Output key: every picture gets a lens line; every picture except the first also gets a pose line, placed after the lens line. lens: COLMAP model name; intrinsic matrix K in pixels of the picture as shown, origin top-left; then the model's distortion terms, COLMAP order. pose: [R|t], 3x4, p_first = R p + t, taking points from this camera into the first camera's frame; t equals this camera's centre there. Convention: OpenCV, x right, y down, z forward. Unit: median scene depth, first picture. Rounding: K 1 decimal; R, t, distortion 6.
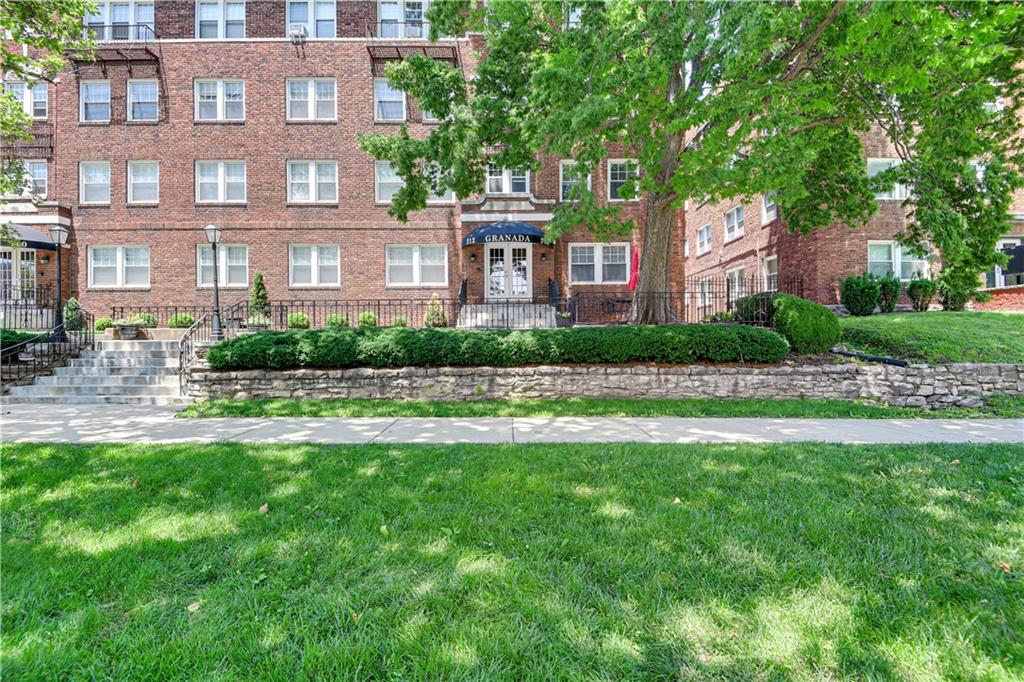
lens RADIAL K [[471.3, 0, 506.4], [0, 471.3, 342.0], [0, 0, 1]] dist [0.035569, -0.037218]
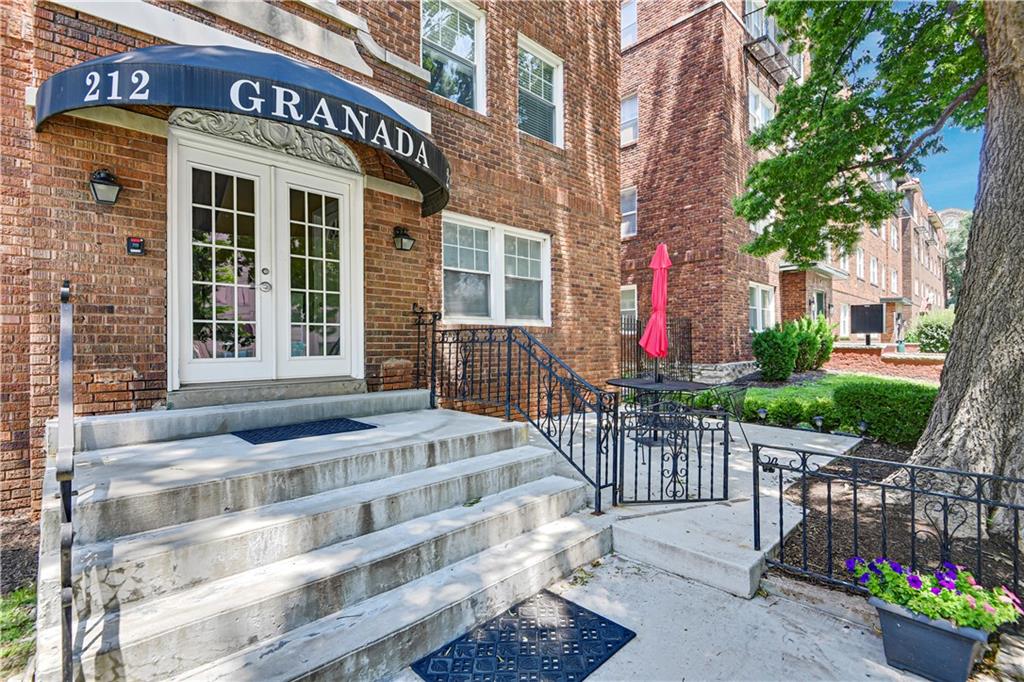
lens RADIAL K [[471.3, 0, 506.4], [0, 471.3, 342.0], [0, 0, 1]] dist [0.035569, -0.037218]
pose [[0.721869, 0.004598, 0.692015, -0.086396], [-0.001427, 0.999986, -0.005156, -0.107252], [-0.692028, 0.002734, 0.721865, 0.711738]]
